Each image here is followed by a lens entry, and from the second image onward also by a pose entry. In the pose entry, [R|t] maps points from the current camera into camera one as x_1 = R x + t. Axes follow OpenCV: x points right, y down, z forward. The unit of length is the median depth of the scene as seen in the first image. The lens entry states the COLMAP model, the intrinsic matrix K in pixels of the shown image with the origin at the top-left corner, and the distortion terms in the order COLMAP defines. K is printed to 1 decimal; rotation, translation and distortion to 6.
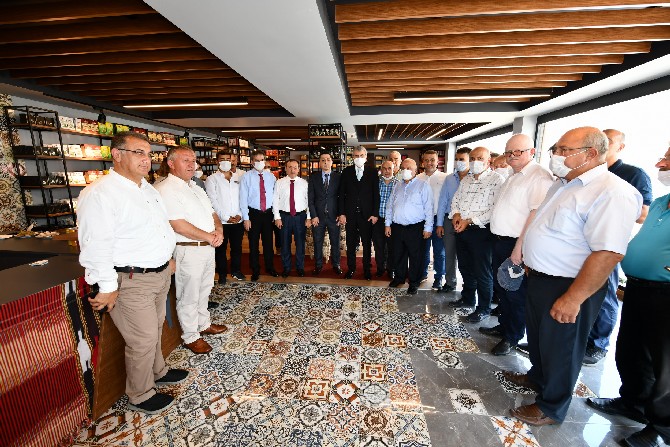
lens RADIAL K [[263.0, 0, 335.0], [0, 263.0, 223.5], [0, 0, 1]] dist [-0.003241, -0.000441]
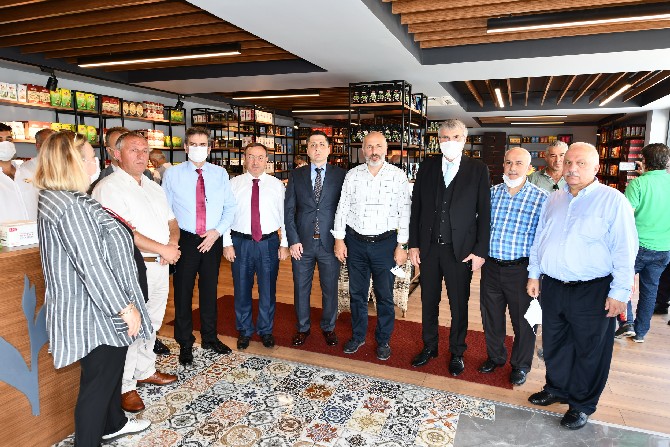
lens RADIAL K [[473.3, 0, 335.0], [0, 473.3, 223.5], [0, 0, 1]] dist [0.004060, 0.002745]
pose [[0.965254, 0.045497, -0.257321, 0.143871], [-0.063850, 0.995942, -0.063419, -0.006465], [0.253392, 0.077646, 0.964243, 0.022976]]
